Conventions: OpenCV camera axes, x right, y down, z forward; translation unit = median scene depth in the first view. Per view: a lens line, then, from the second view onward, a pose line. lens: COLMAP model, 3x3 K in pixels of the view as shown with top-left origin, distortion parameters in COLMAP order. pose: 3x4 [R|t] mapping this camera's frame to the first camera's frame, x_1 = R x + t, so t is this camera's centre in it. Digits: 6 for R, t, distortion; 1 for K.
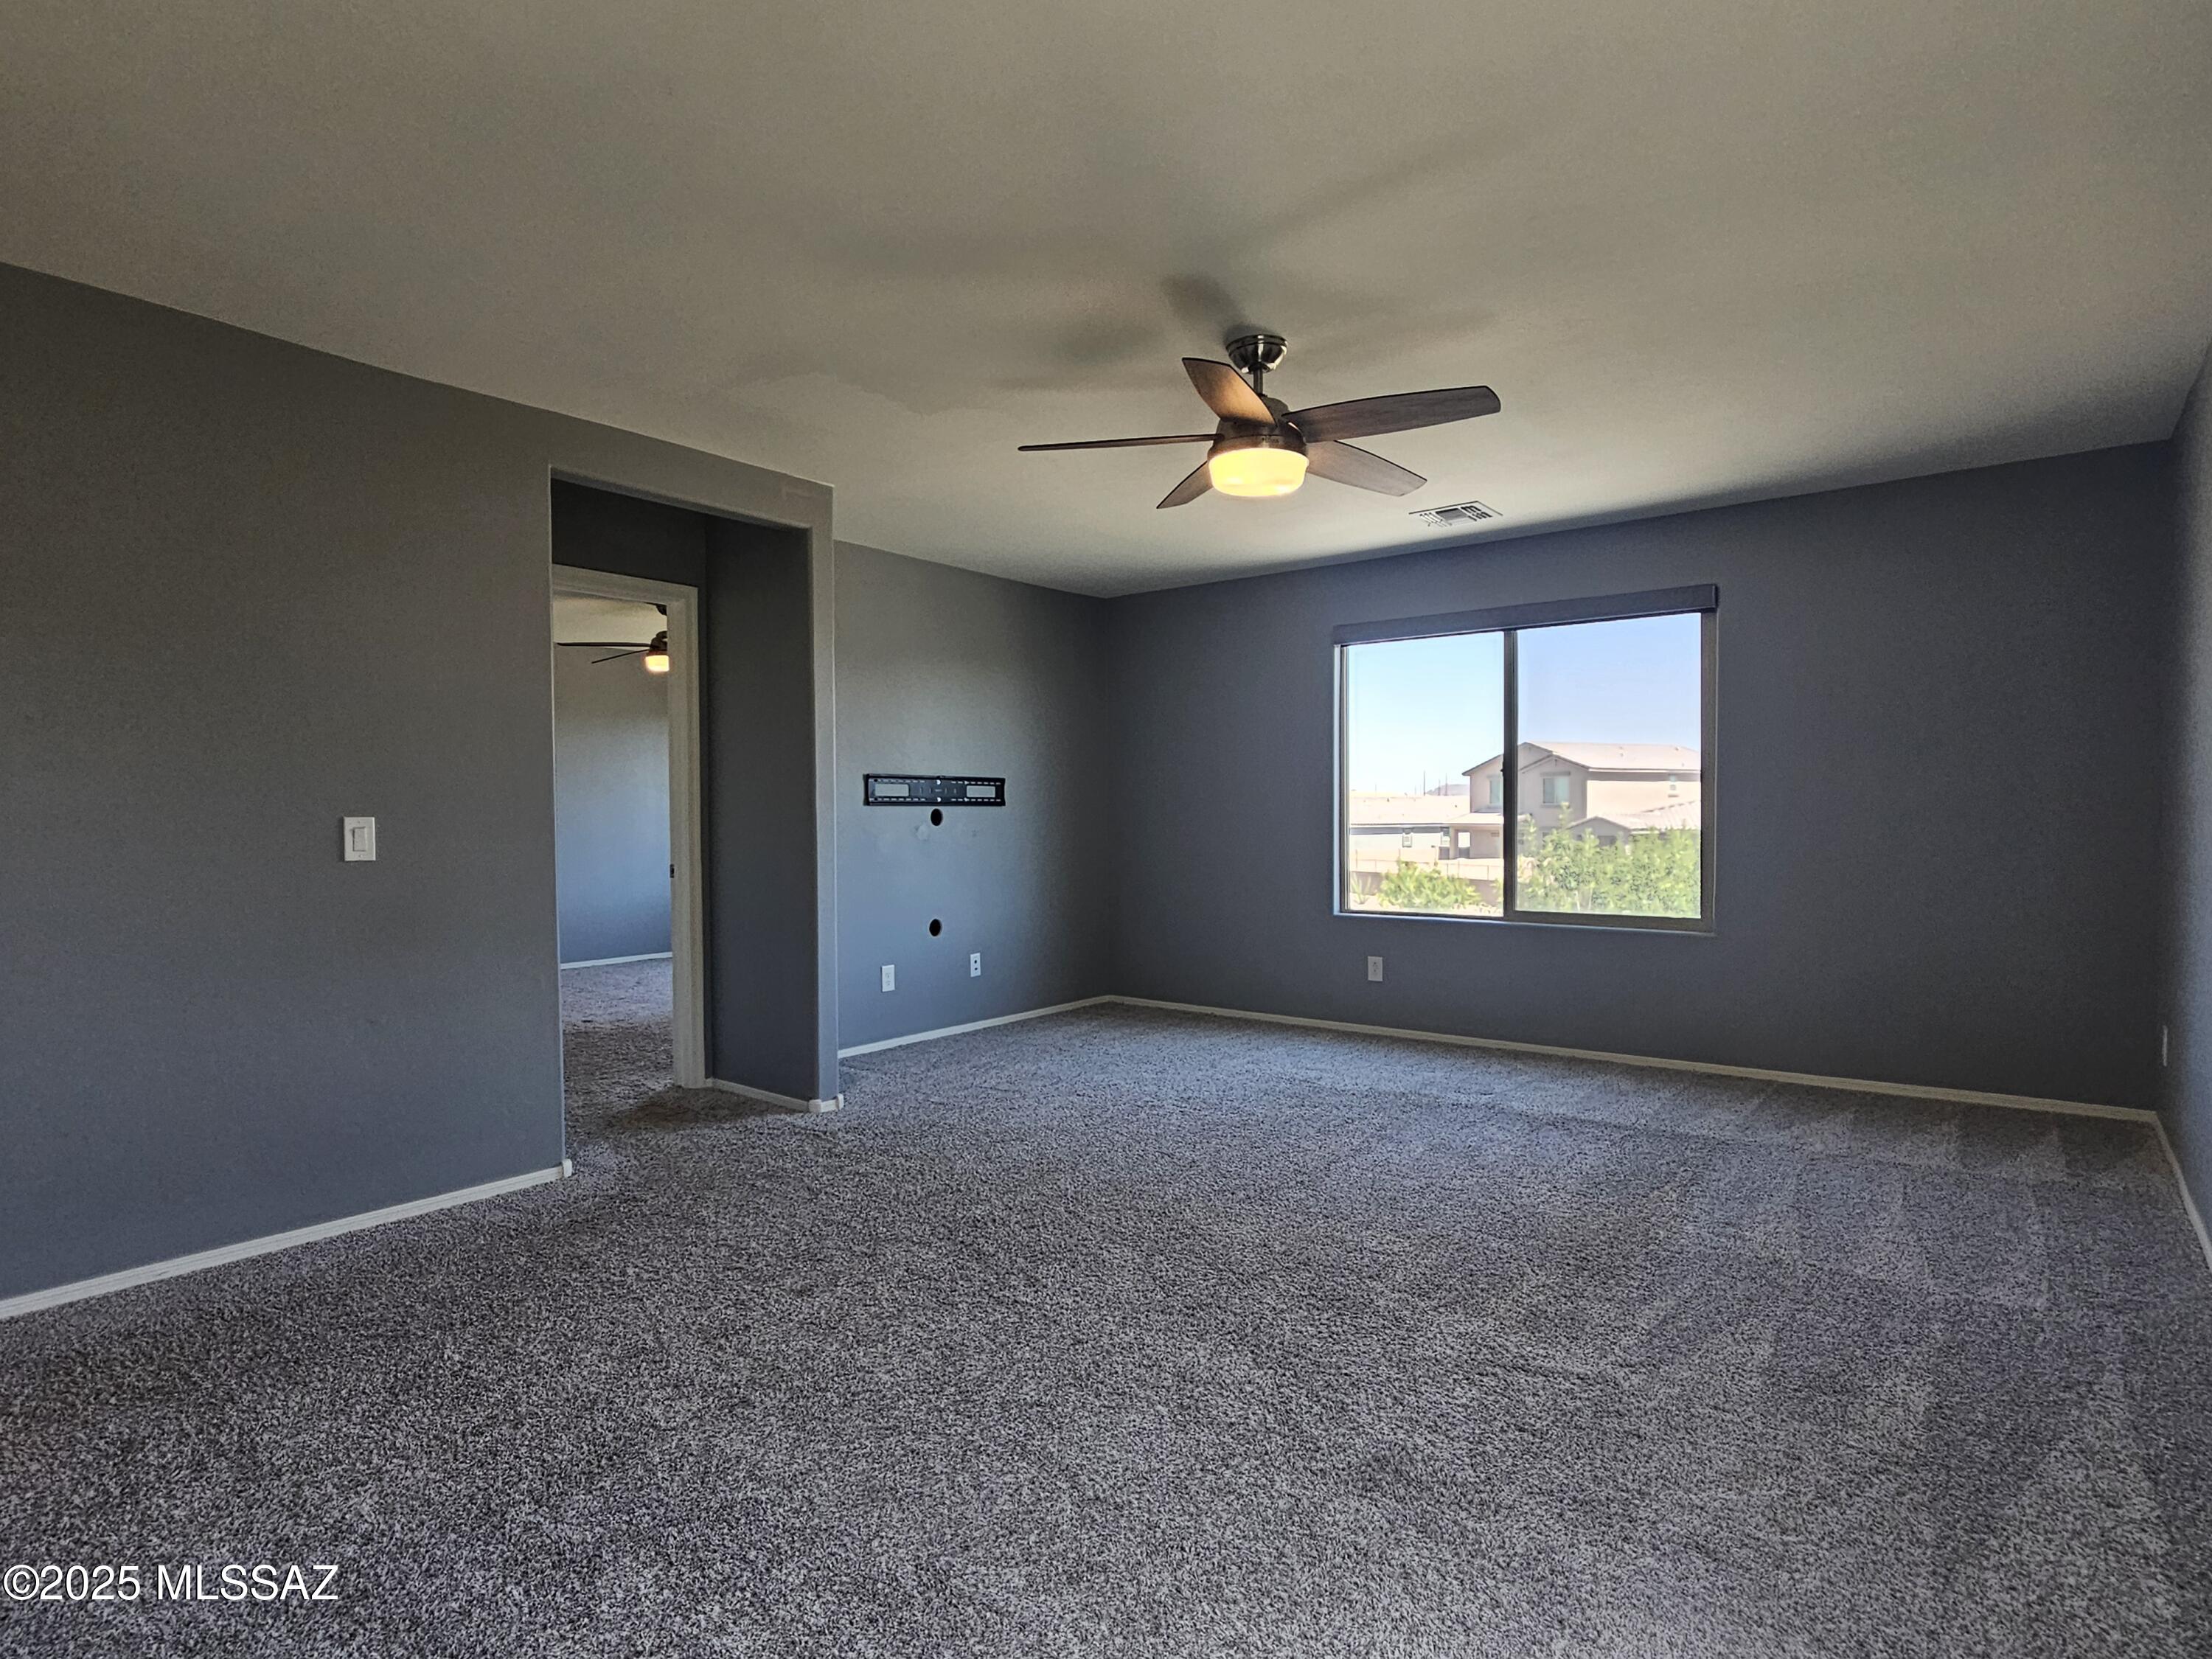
lens RADIAL K [[1181.1, 0, 1108.5], [0, 1181.1, 831.5], [0, 0, 1]] dist [-0.000628, 0.001738]
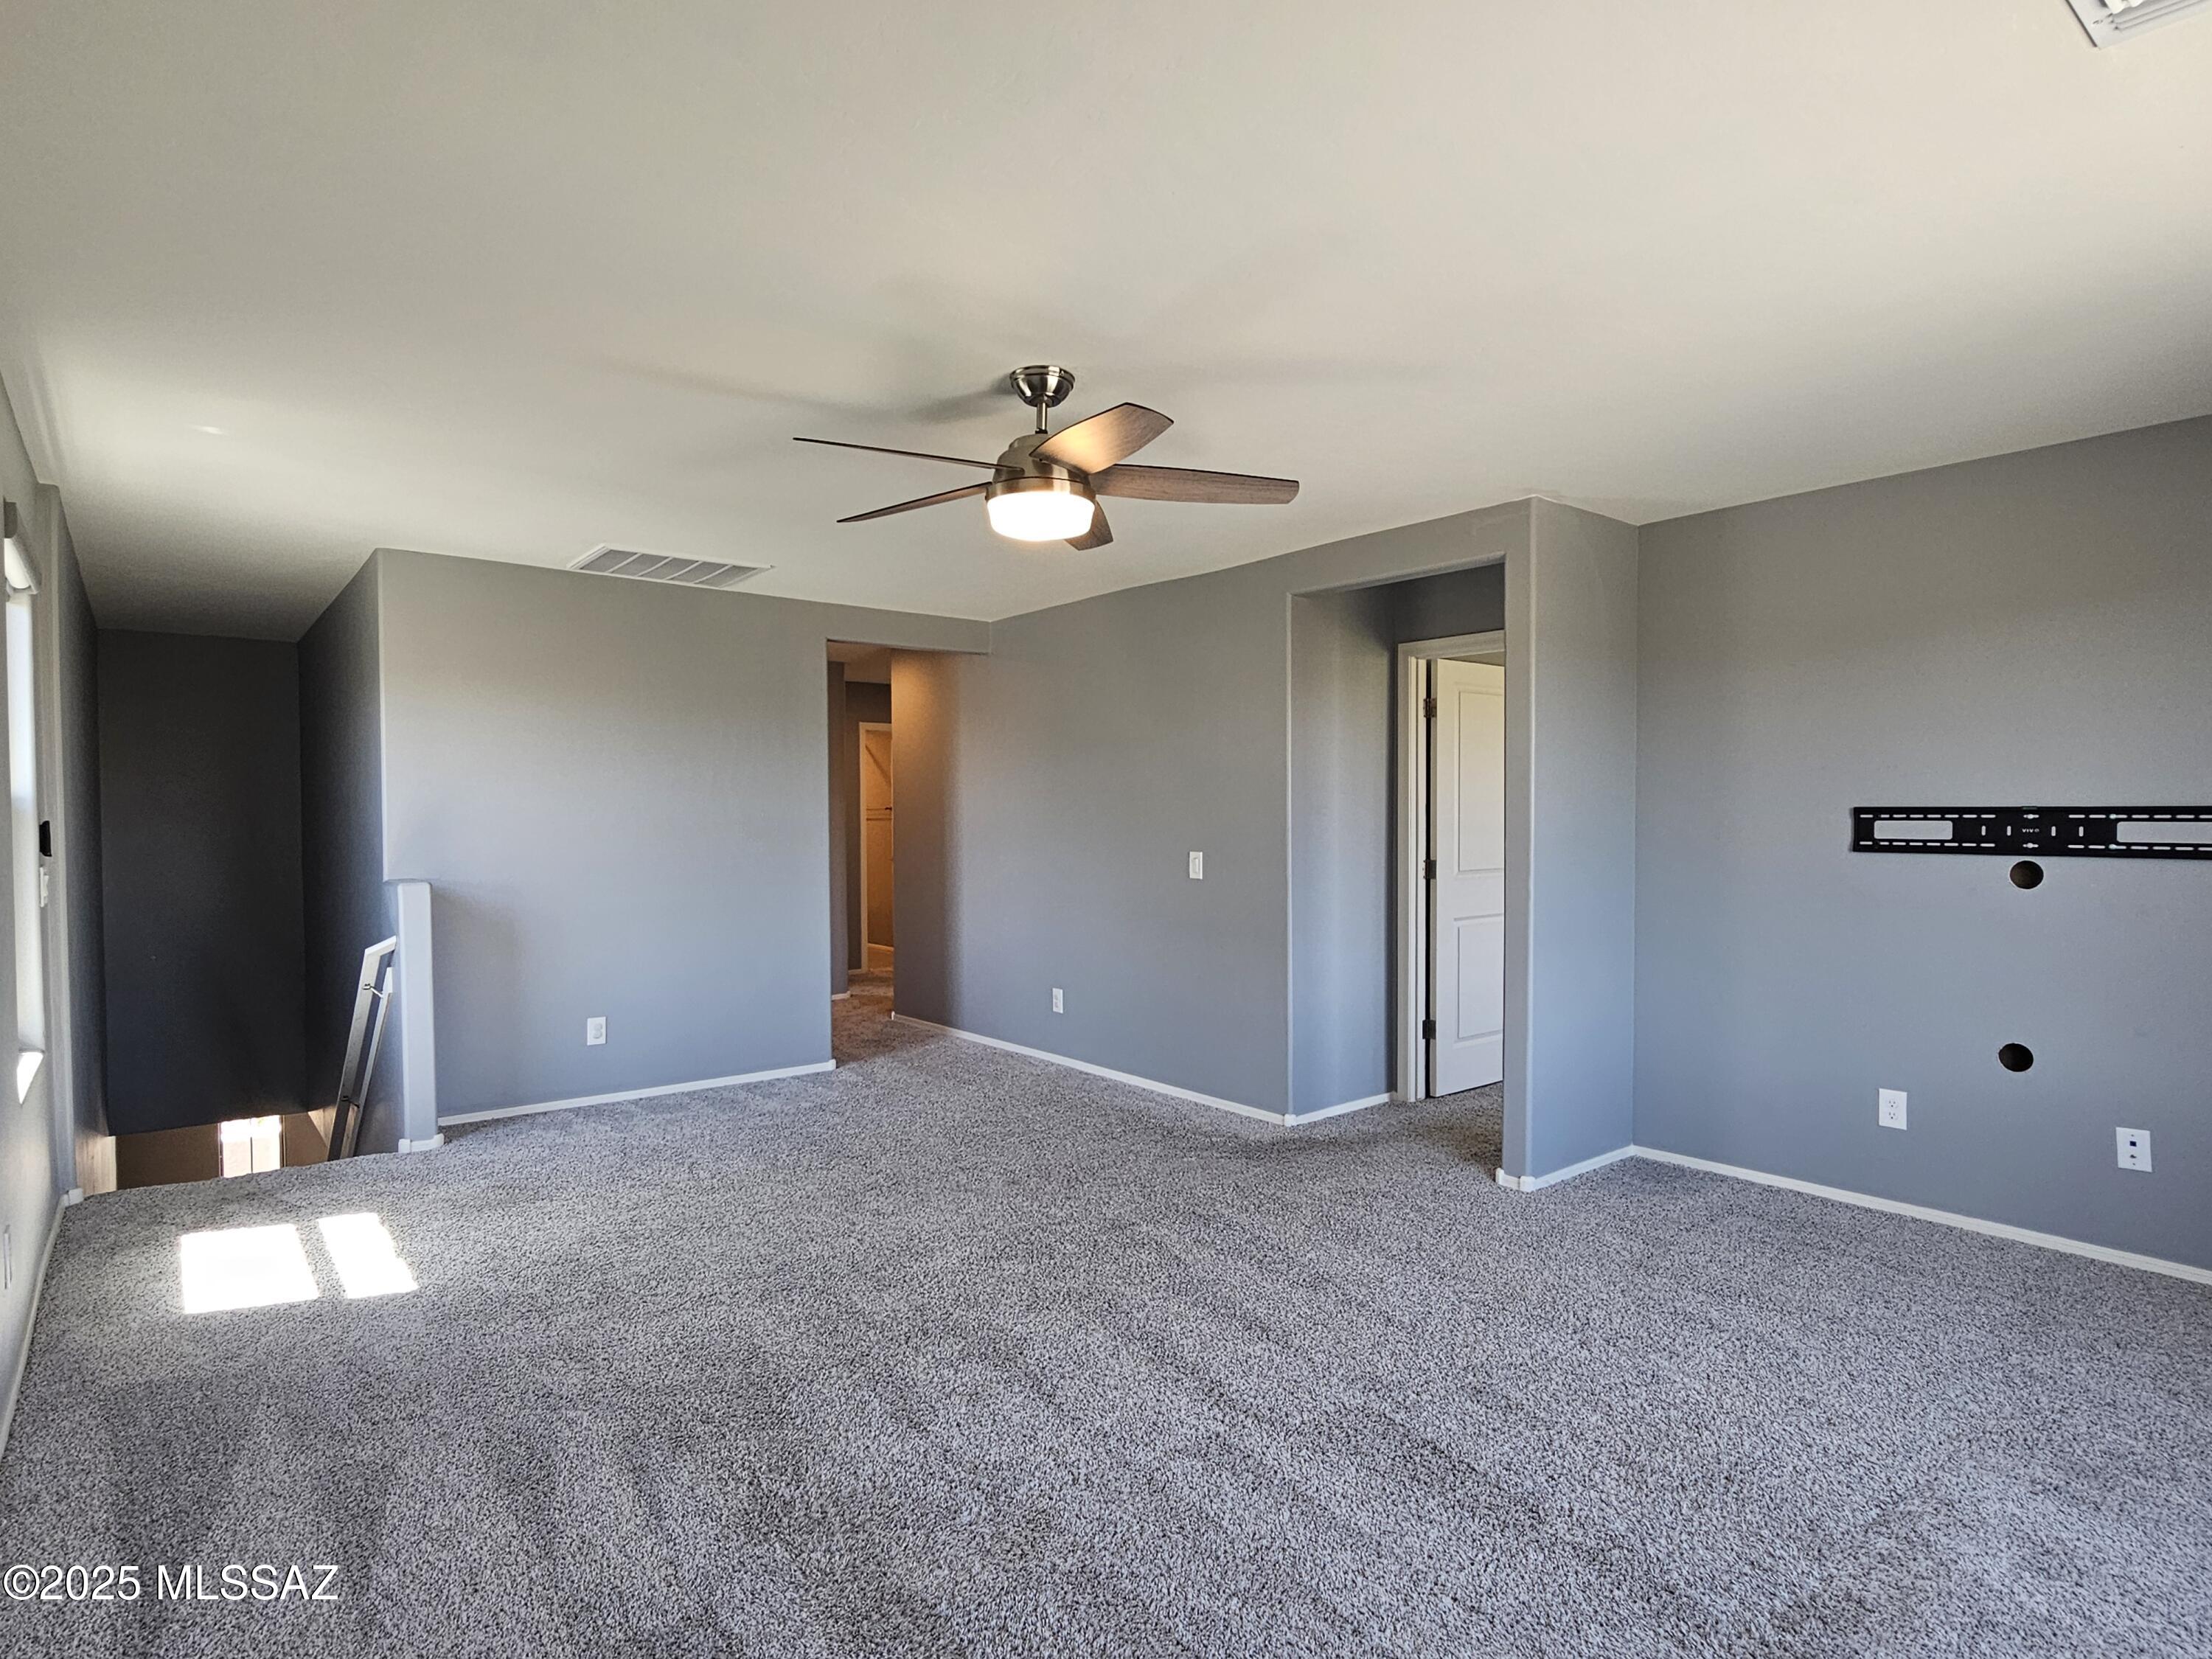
lens RADIAL K [[1181.1, 0, 1108.4], [0, 1181.1, 825.7], [0, 0, 1]] dist [-0.000628, 0.001738]
pose [[-0.225995, 0.020345, -0.973916, 0.548096], [-0.008497, 0.999703, 0.022856, -0.047400], [0.974091, 0.013441, -0.225755, 0.690363]]
